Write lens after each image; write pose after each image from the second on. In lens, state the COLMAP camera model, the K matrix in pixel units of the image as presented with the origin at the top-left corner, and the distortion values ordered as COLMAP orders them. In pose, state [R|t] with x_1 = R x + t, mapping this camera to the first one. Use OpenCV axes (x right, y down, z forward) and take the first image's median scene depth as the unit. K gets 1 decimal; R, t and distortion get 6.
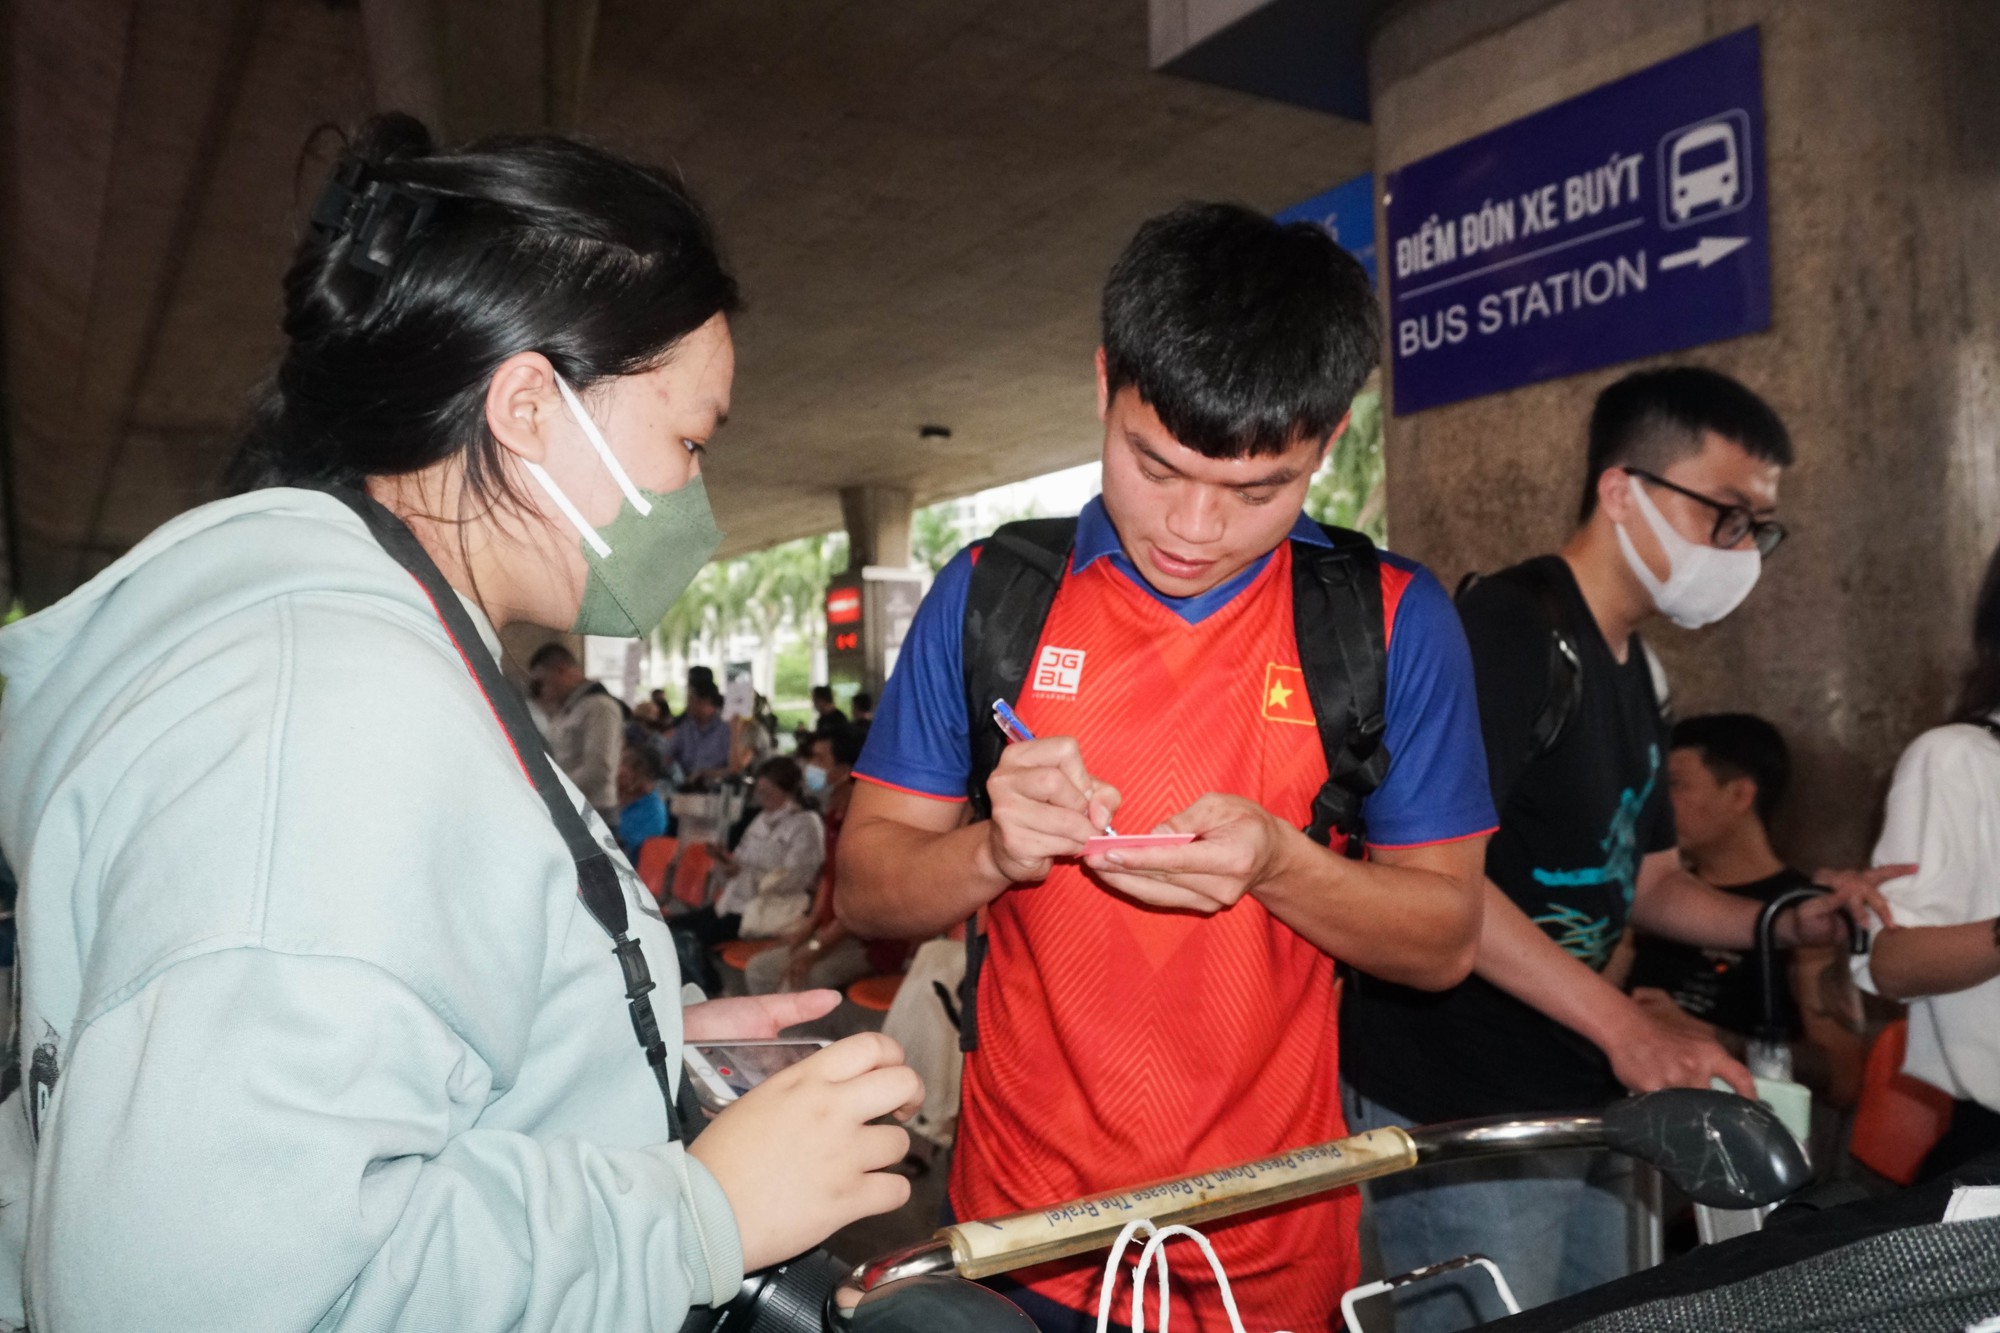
lens RADIAL K [[1586.6, 0, 974.6], [0, 1586.6, 666.7], [0, 0, 1]] dist [-0.045676, 0.049444]
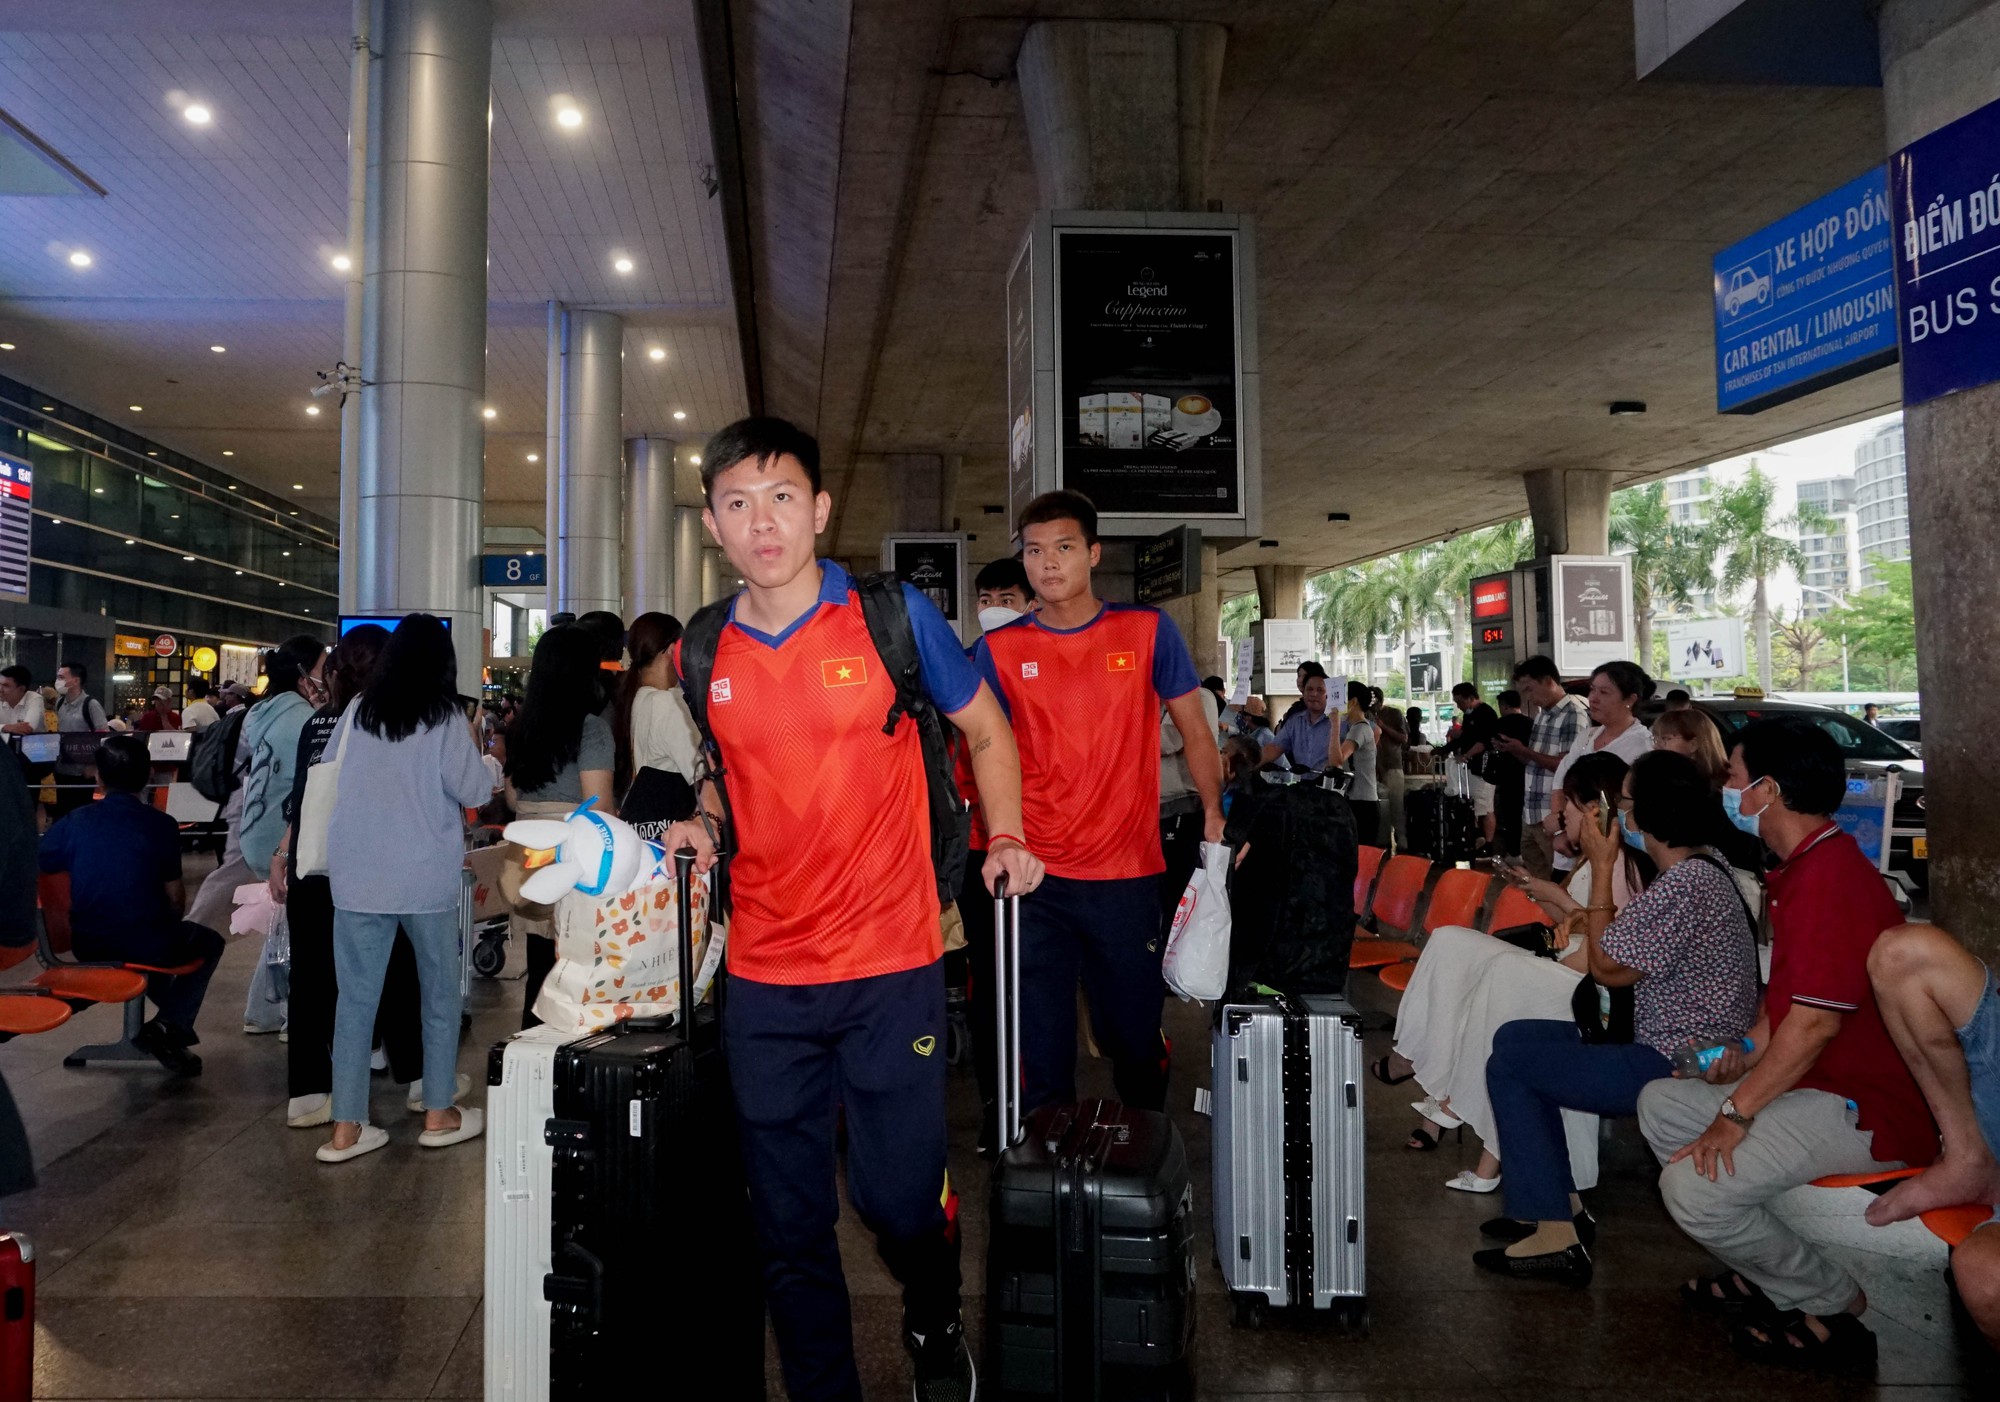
lens RADIAL K [[1578.7, 0, 846.7], [0, 1578.7, 610.5], [0, 0, 1]] dist [-0.045664, 0.001506]
pose [[0.872369, -0.016026, -0.488585, 0.033334], [0.000930, 0.999515, -0.031126, -0.001499], [0.488847, 0.026699, 0.871961, -0.024897]]
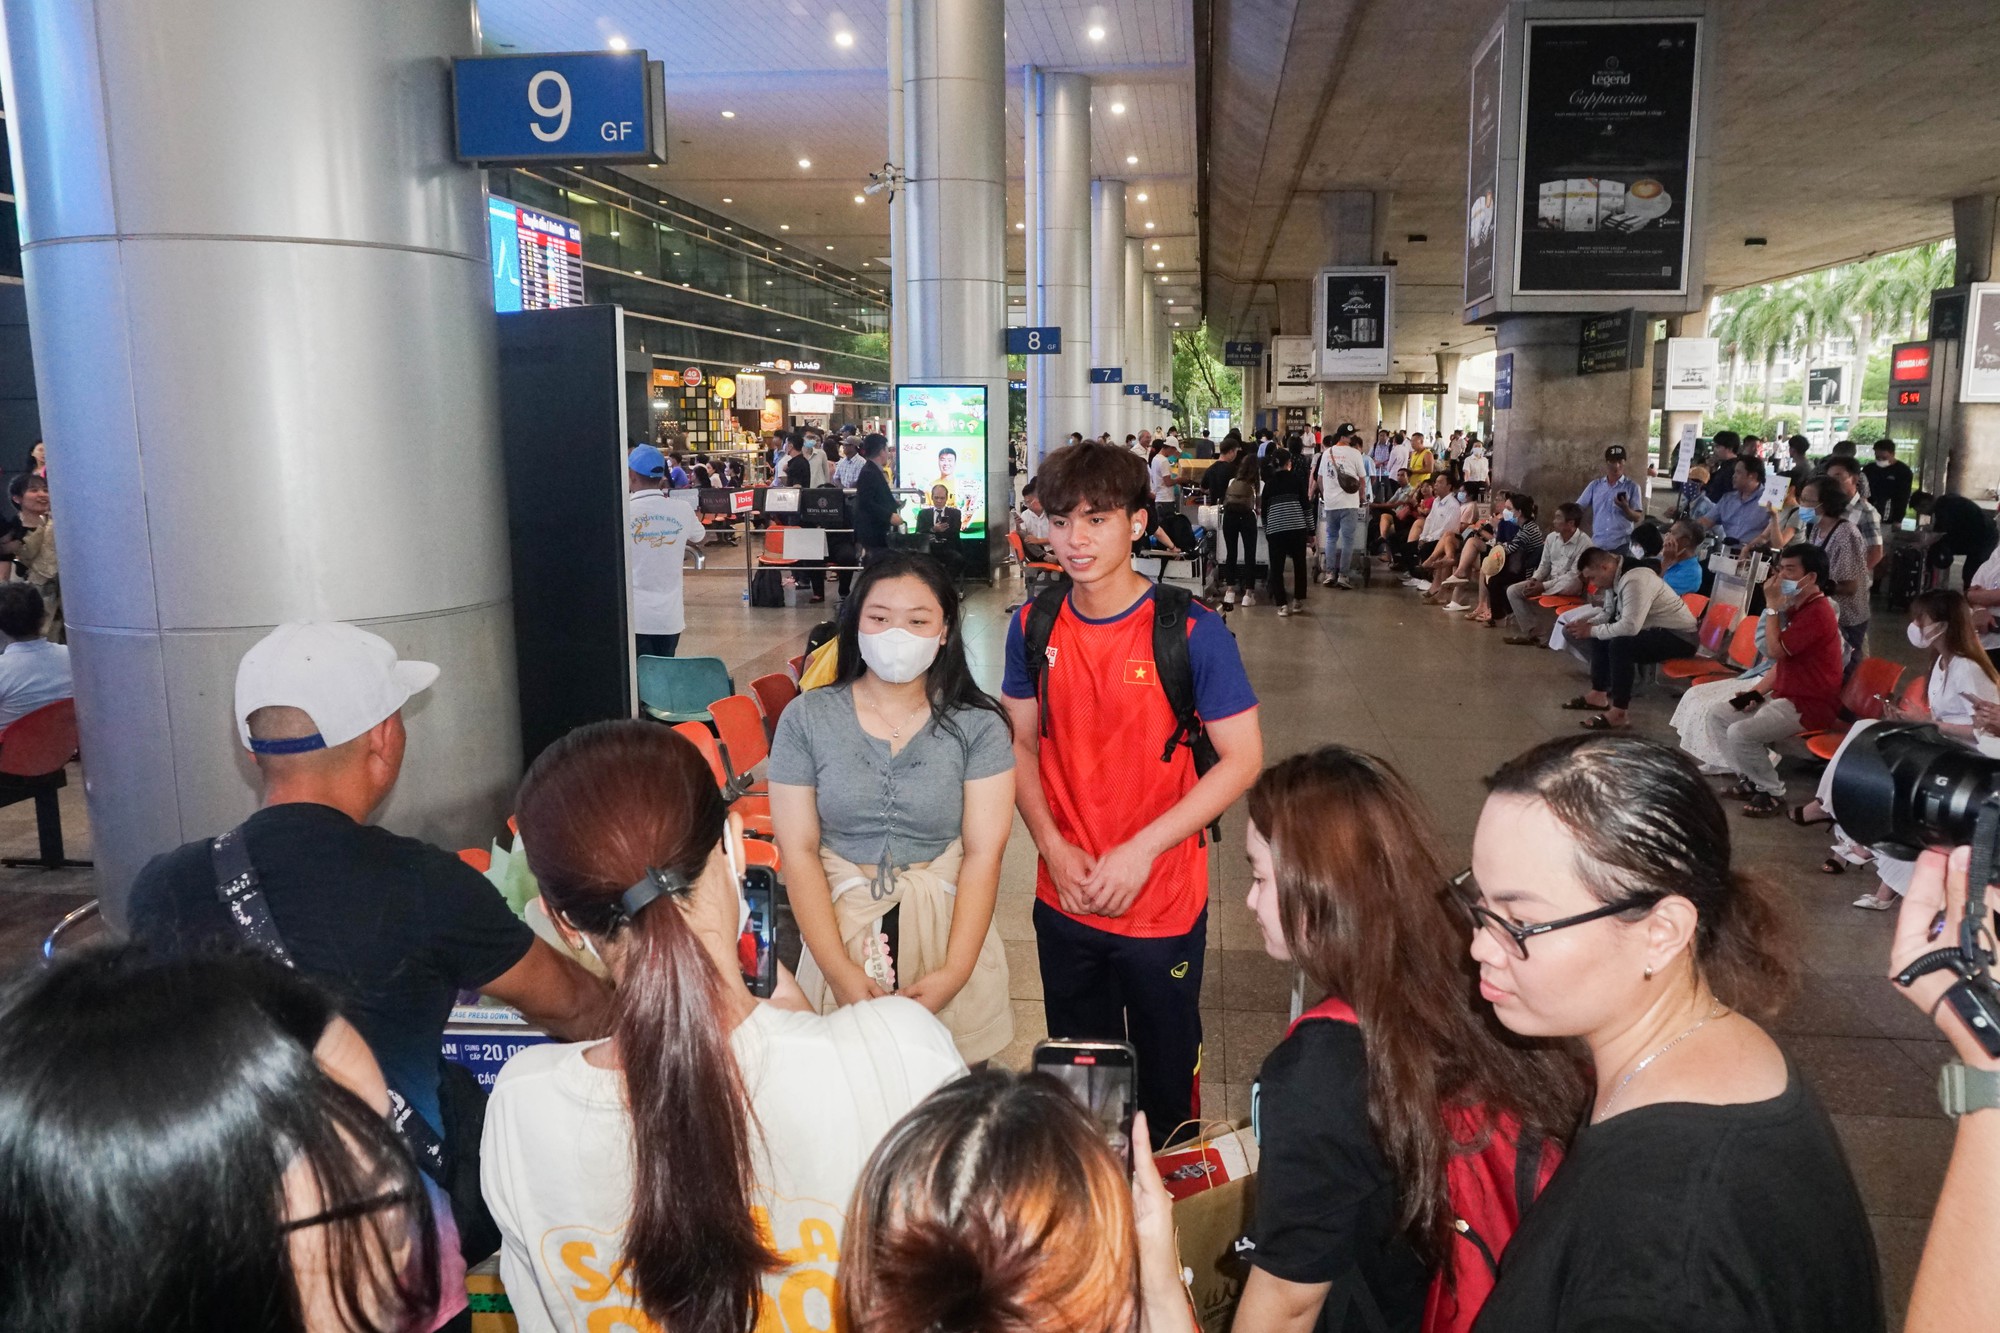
lens RADIAL K [[1433.2, 0, 1040.5], [0, 1433.2, 662.9], [0, 0, 1]] dist [-0.044426, 0.026225]
pose [[0.795608, 0.121264, -0.593551, 0.031902], [0.007012, 0.977853, 0.209177, -0.036066], [0.605771, -0.170585, 0.777137, -0.104840]]
